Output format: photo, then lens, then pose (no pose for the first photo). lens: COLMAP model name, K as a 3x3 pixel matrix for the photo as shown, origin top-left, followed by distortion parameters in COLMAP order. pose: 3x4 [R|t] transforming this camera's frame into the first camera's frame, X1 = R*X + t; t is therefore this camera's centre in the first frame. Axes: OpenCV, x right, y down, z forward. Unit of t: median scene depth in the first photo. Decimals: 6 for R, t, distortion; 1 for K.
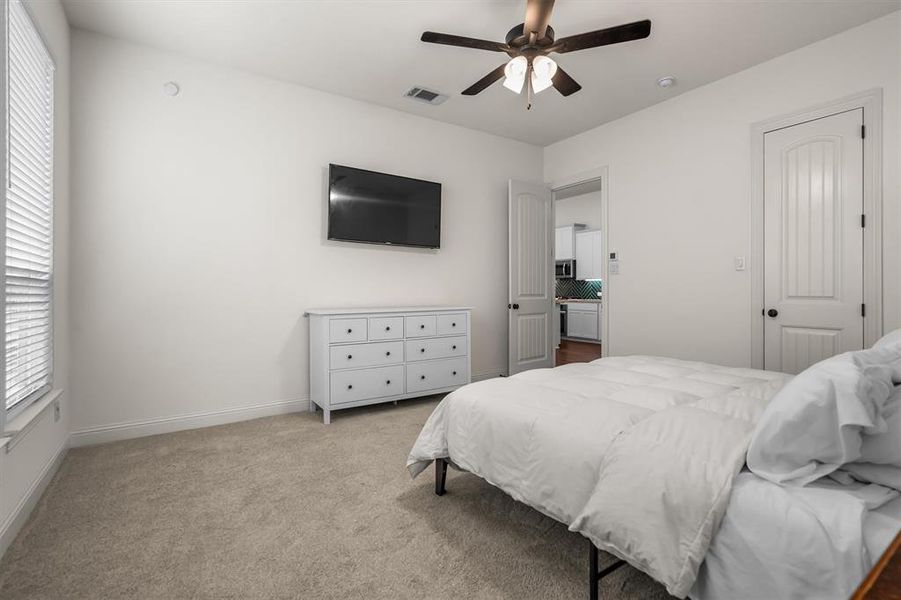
lens RADIAL K [[411.8, 0, 455.6], [0, 411.8, 292.9], [0, 0, 1]] dist [0.000237, 0.000318]
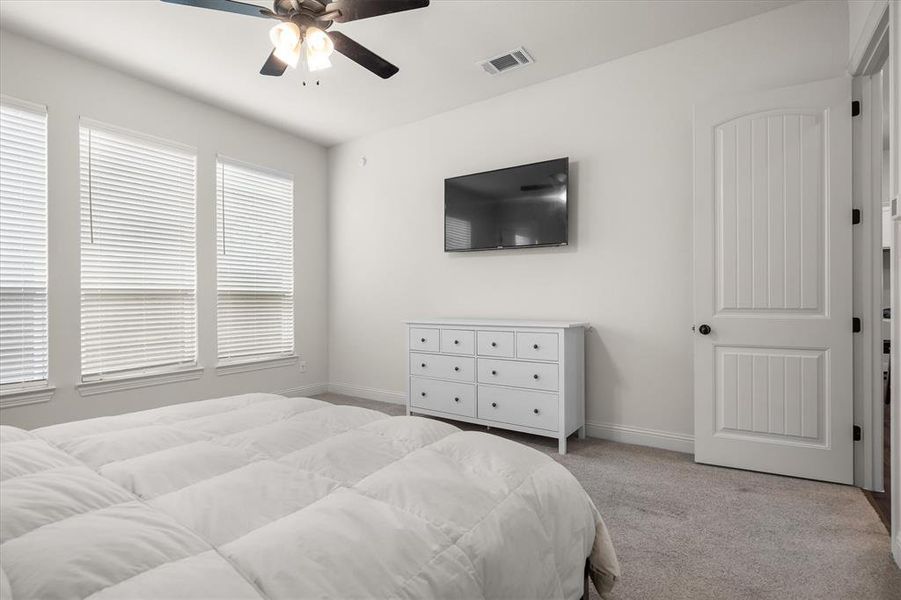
lens RADIAL K [[456.9, 0, 450.7], [0, 456.9, 302.0], [0, 0, 1]] dist [0.001438, 0.000204]
pose [[0.388564, -0.000962, -0.921421, 0.754539], [-0.005826, 0.999977, -0.003500, 0.000304], [0.921403, 0.006728, 0.388549, 0.569431]]
